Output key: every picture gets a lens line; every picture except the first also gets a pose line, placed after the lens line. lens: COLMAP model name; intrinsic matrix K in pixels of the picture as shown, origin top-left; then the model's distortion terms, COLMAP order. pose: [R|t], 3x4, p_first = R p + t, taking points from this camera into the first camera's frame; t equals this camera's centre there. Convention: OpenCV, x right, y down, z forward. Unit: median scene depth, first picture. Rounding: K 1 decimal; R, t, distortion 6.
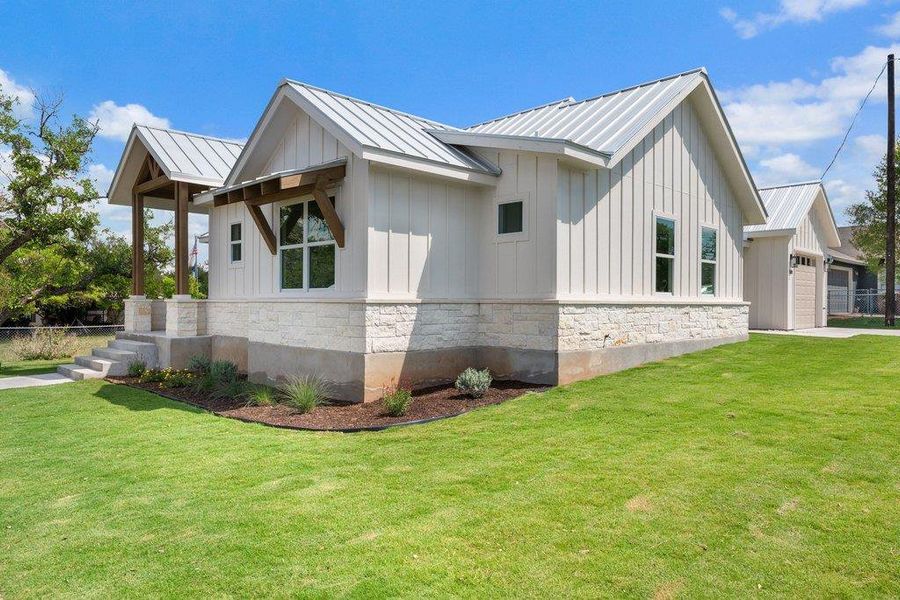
lens RADIAL K [[537.7, 0, 449.7], [0, 537.7, 297.6], [0, 0, 1]] dist [-0.005169, -0.001014]
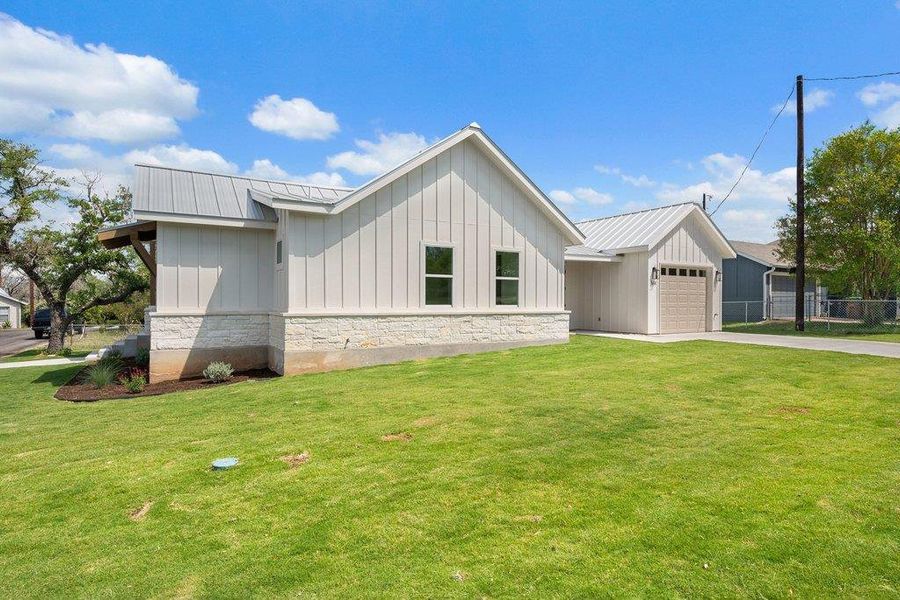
lens RADIAL K [[436.5, 0, 450.3], [0, 436.5, 299.9], [0, 0, 1]] dist [-0.002261, 0.000139]
pose [[0.975991, -0.003390, -0.217786, 0.807043], [0.003623, 0.999993, 0.000673, -0.027811], [0.217783, -0.001446, 0.975996, 0.010083]]
